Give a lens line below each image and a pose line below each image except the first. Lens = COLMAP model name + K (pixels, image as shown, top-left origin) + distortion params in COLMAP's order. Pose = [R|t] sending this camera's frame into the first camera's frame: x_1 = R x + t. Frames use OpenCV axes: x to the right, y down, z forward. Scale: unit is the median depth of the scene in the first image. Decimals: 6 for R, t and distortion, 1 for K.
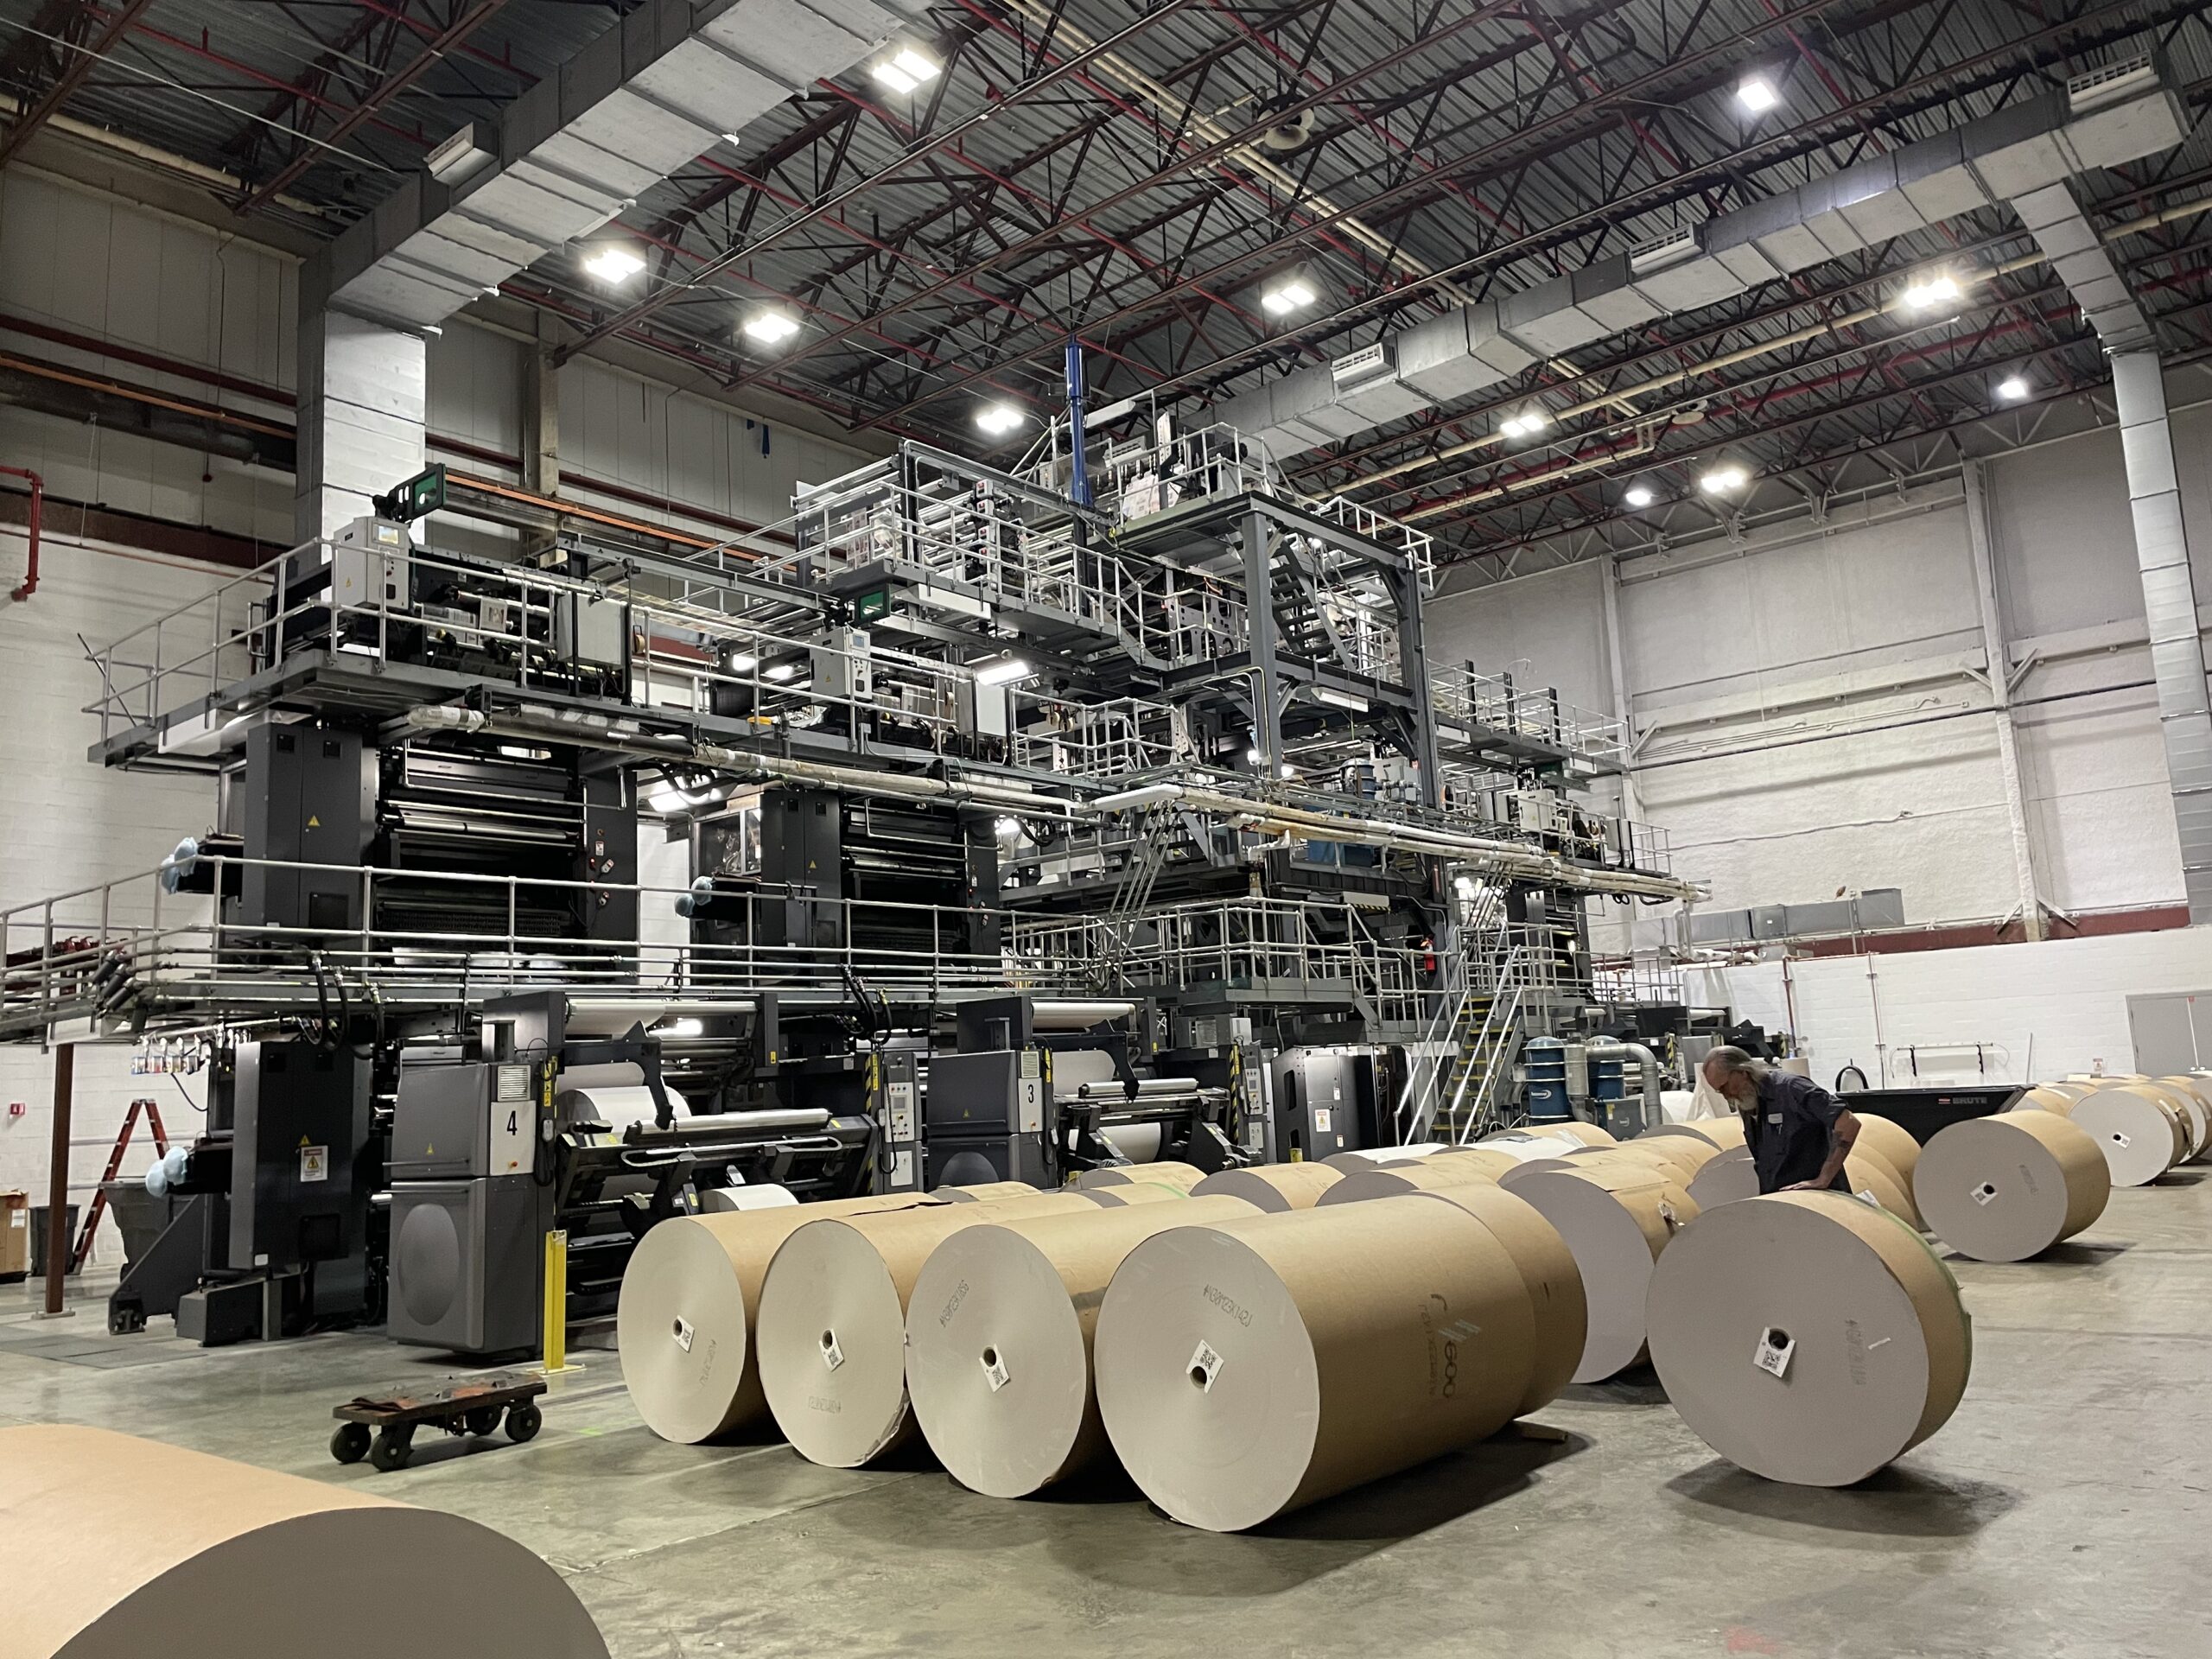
lens RADIAL K [[1656.8, 0, 1106.0], [0, 1656.8, 829.5], [0, 0, 1]] dist [0.129020, -0.234305]
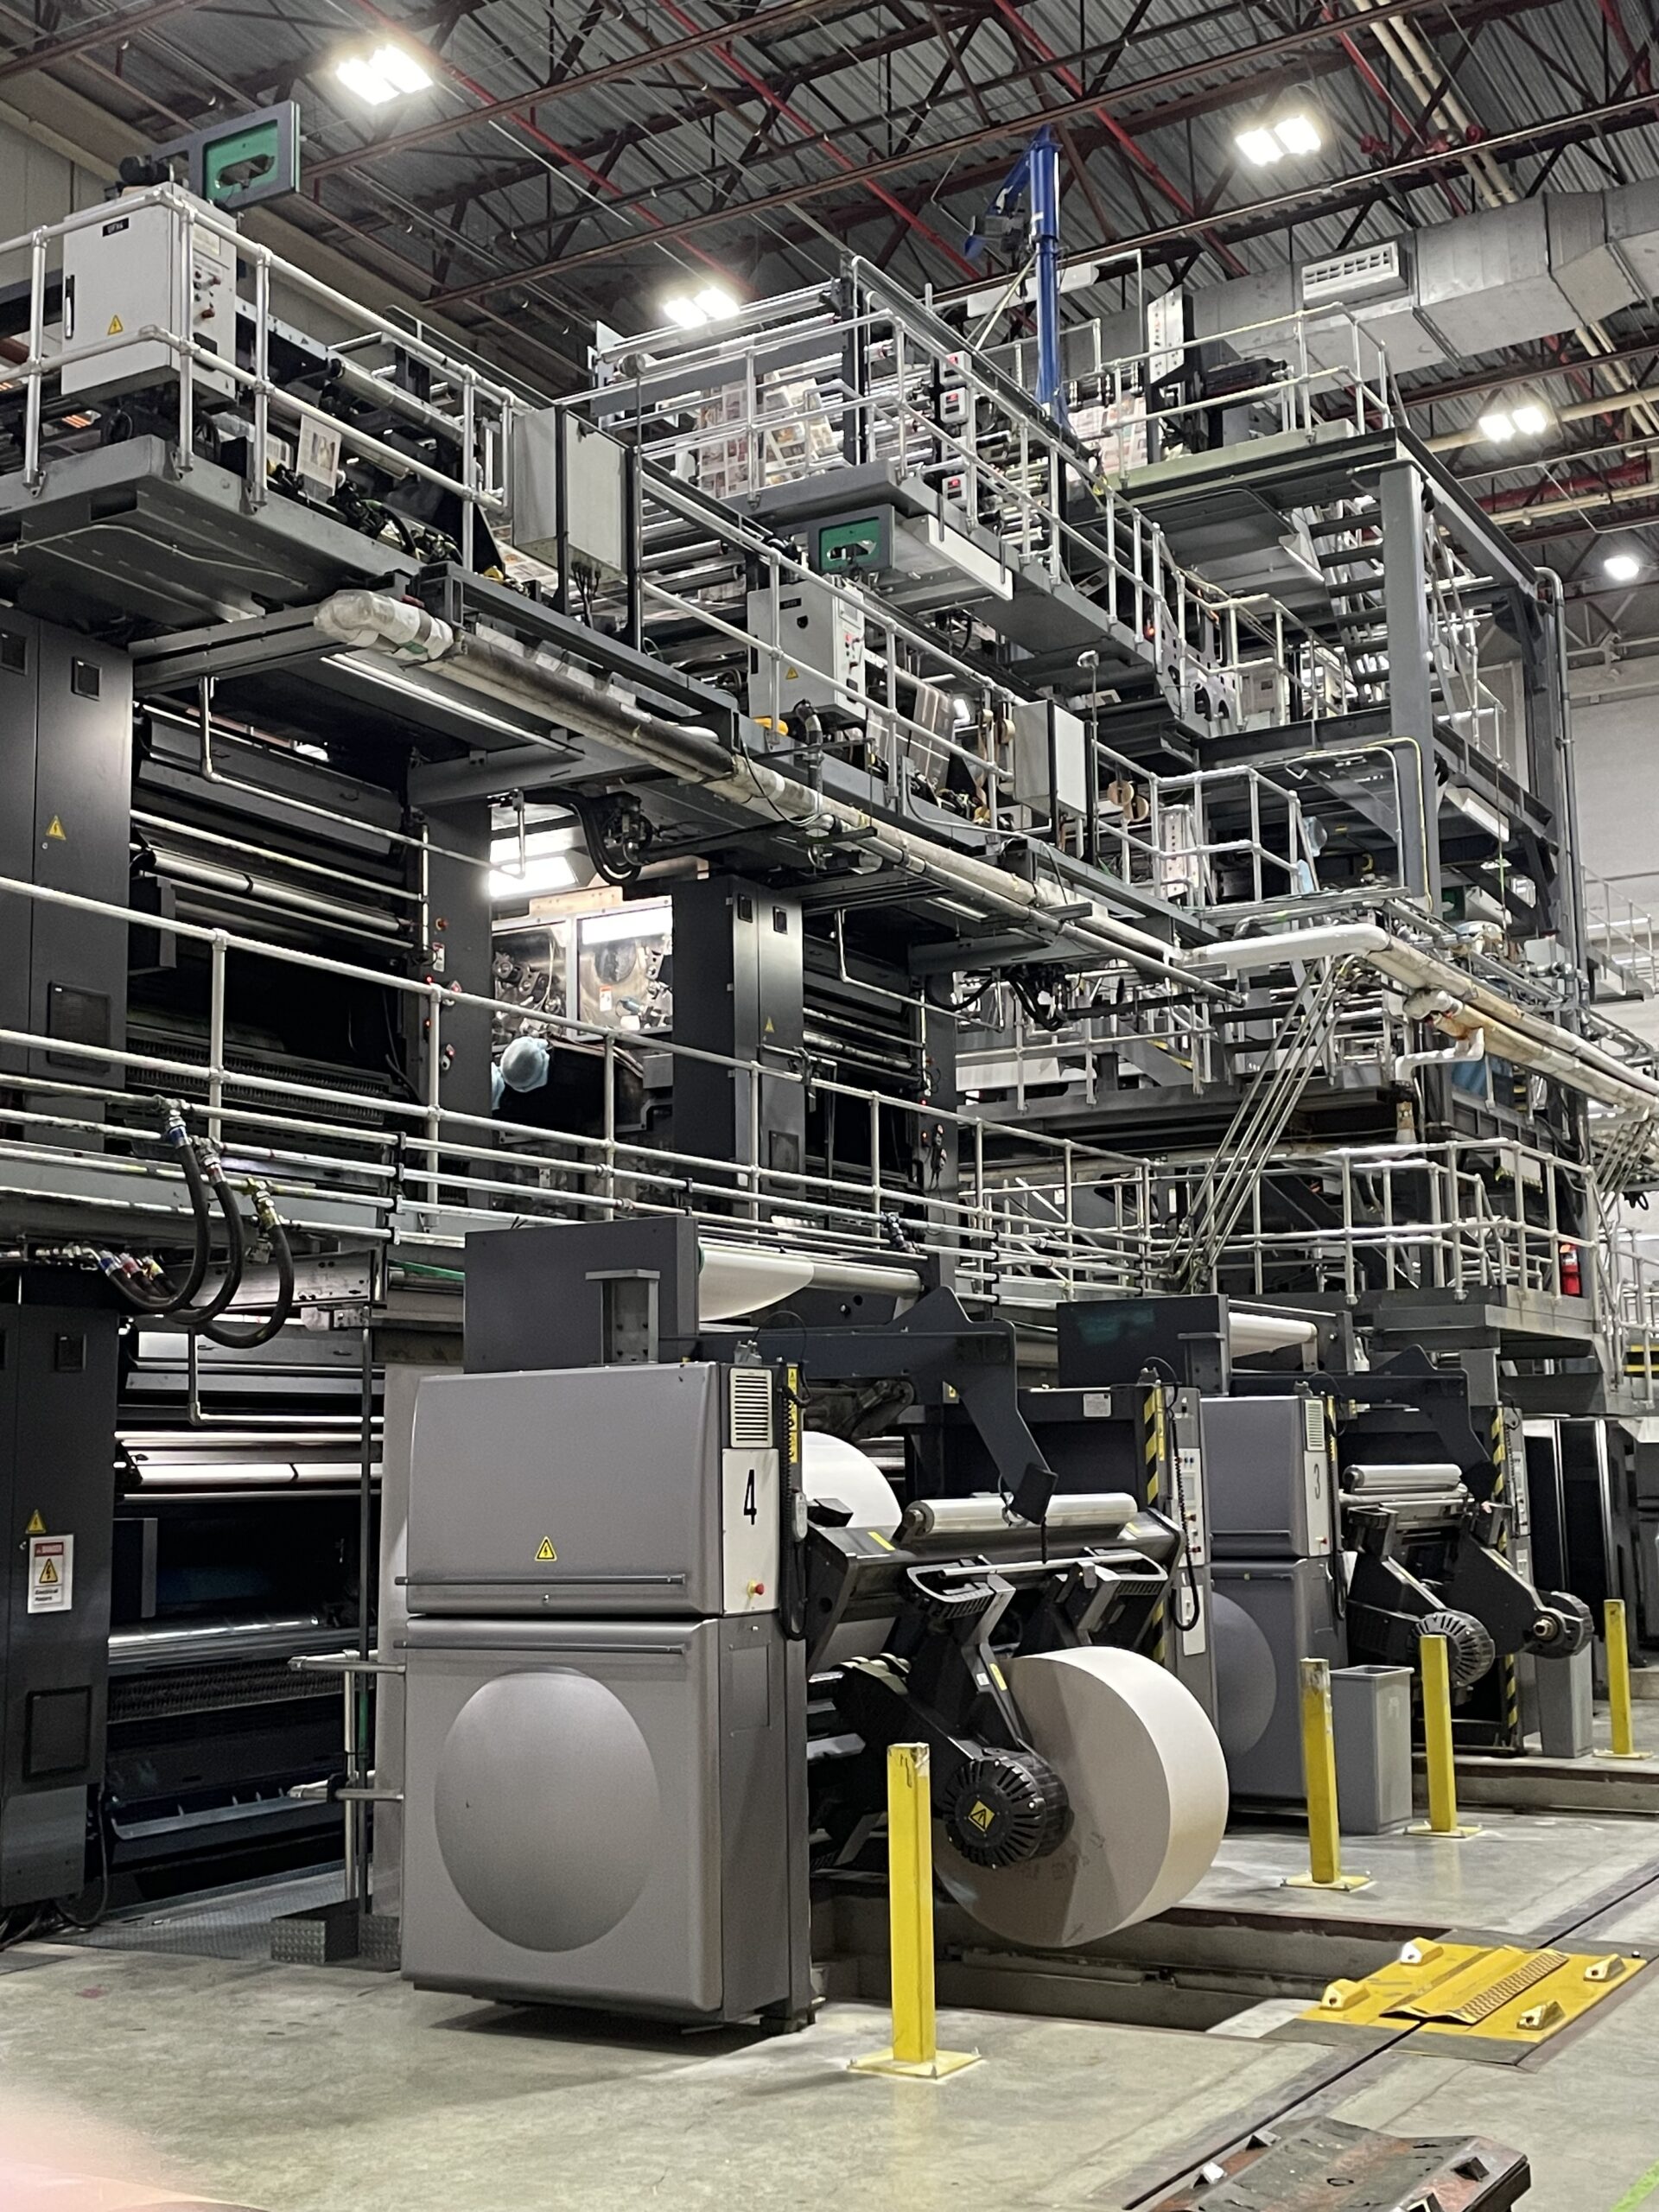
lens RADIAL K [[2555.1, 0, 829.5], [0, 2555.1, 1106.0], [0, 0, 1]] dist [0.135370, -0.259833]
pose [[0.981988, 0.059433, 0.179355, -0.245597], [-0.060669, 0.998157, 0.001412, 0.036251], [-0.178940, -0.012268, 0.983783, 0.171982]]
